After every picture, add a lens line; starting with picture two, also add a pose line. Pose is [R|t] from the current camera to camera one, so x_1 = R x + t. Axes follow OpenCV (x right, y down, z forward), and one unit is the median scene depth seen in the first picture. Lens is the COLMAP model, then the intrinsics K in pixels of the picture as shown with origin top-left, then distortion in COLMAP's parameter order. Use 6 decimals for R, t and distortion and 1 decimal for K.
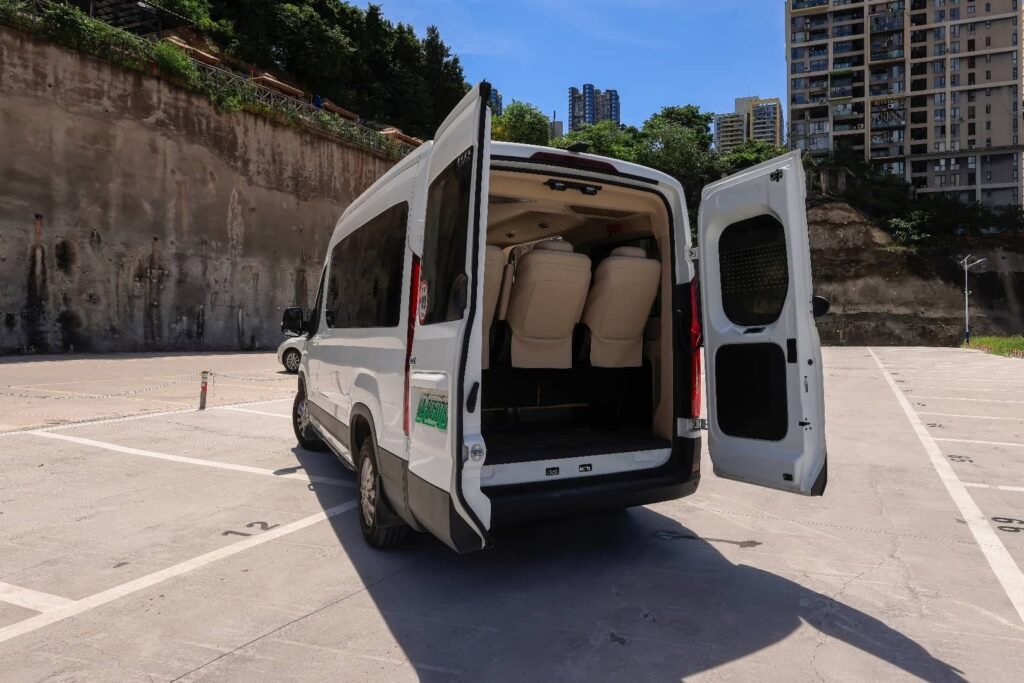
lens RADIAL K [[590.6, 0, 525.1], [0, 590.6, 342.0], [0, 0, 1]] dist [-0.000384, -0.001451]
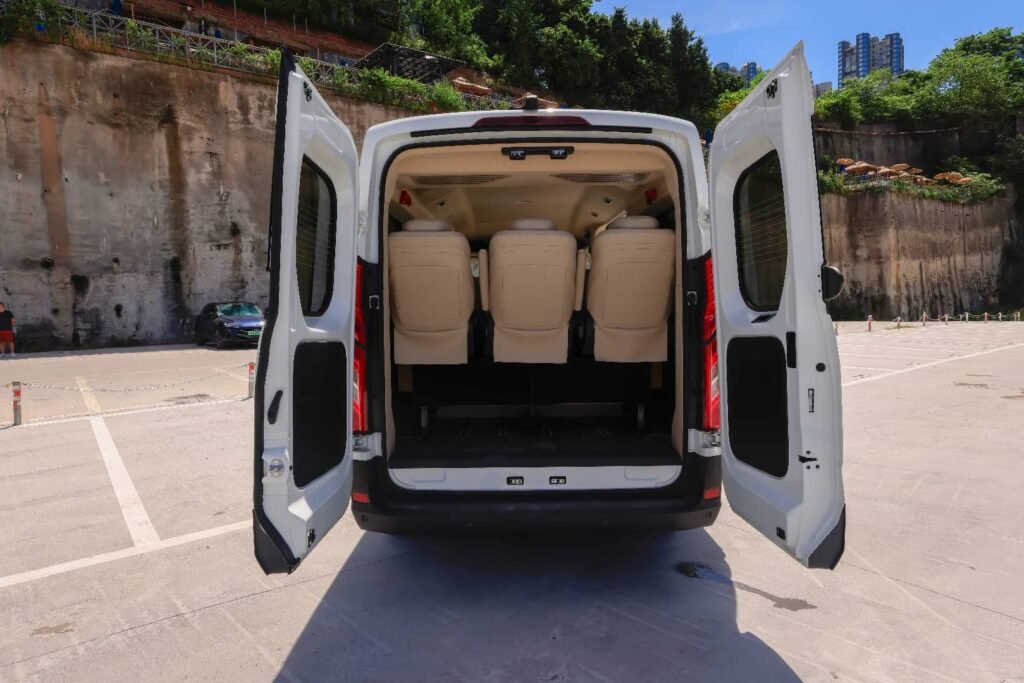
lens RADIAL K [[532.3, 0, 534.3], [0, 532.3, 345.6], [0, 0, 1]] dist [0.002135, 0.000277]
pose [[0.898220, 0.005567, -0.439512, 0.373574], [0.016581, 0.998779, 0.046538, -0.018931], [0.439234, -0.049089, 0.897030, 0.266621]]
